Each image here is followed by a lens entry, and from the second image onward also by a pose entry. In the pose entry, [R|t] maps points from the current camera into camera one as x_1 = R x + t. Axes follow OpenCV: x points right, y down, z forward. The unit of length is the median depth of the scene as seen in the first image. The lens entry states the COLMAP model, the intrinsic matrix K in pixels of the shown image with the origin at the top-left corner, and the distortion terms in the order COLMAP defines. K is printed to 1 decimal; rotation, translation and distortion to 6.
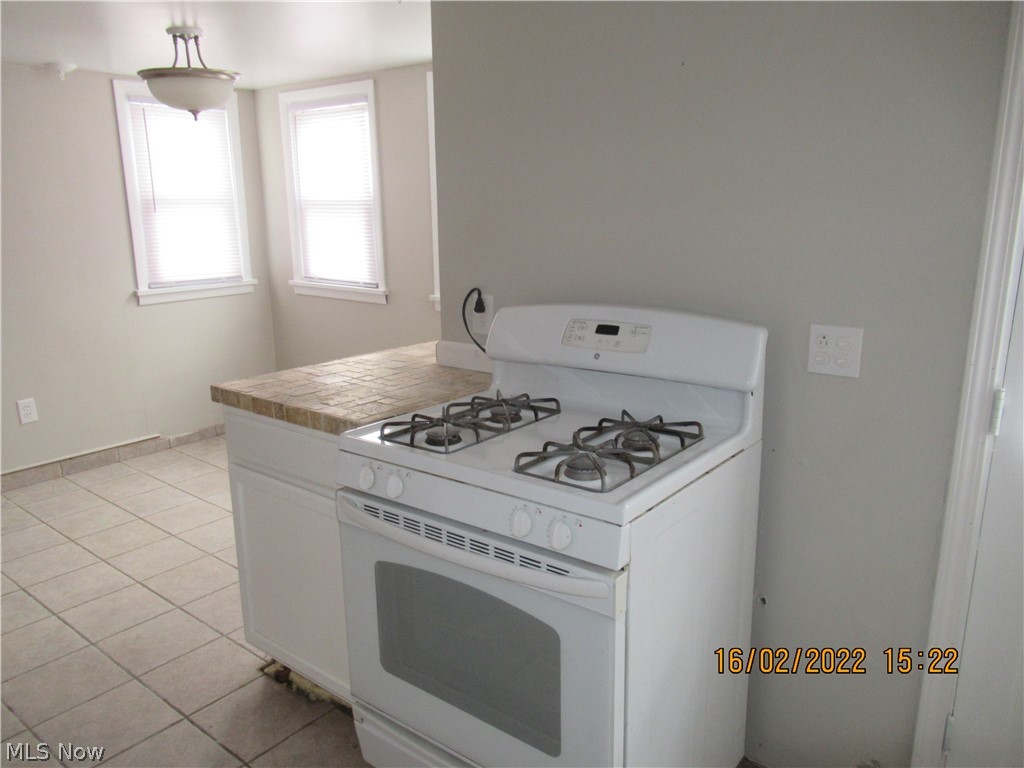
lens RADIAL K [[761.1, 0, 510.5], [0, 761.1, 384.6], [0, 0, 1]] dist [-0.018187, 0.019410]
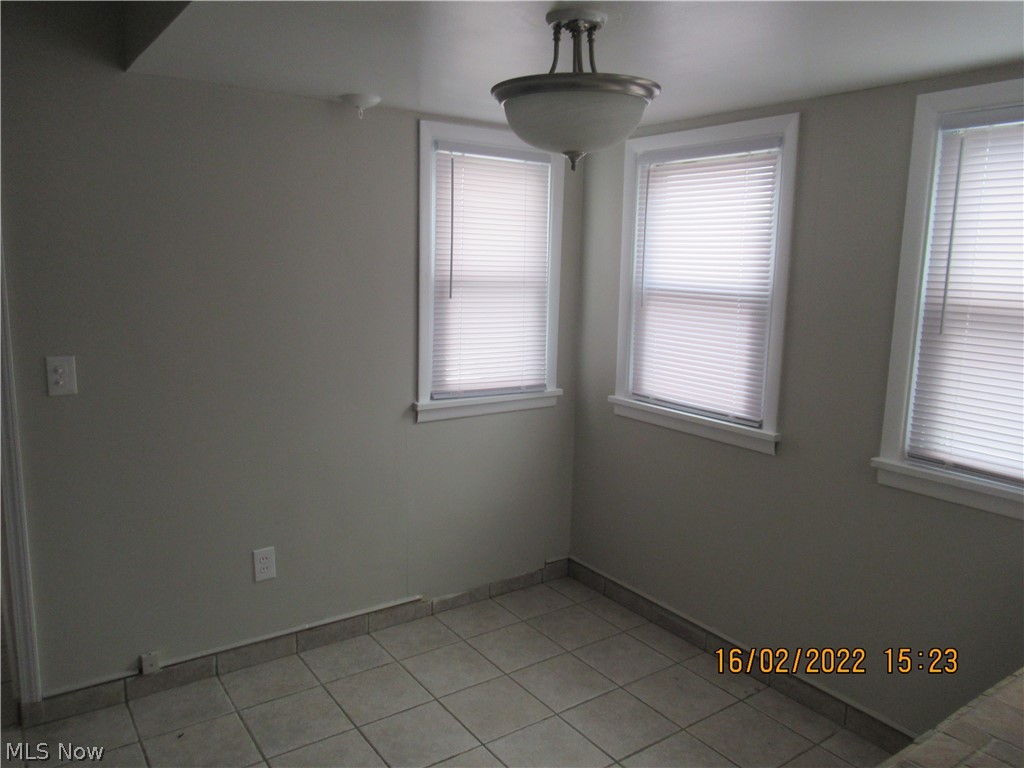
lens RADIAL K [[761.1, 0, 511.3], [0, 761.1, 385.7], [0, 0, 1]] dist [-0.018187, 0.019410]
pose [[0.960480, 0.074693, -0.268141, -0.209940], [-0.096154, 0.993055, -0.067802, -0.099491], [0.261214, 0.090905, 0.960991, 0.319448]]
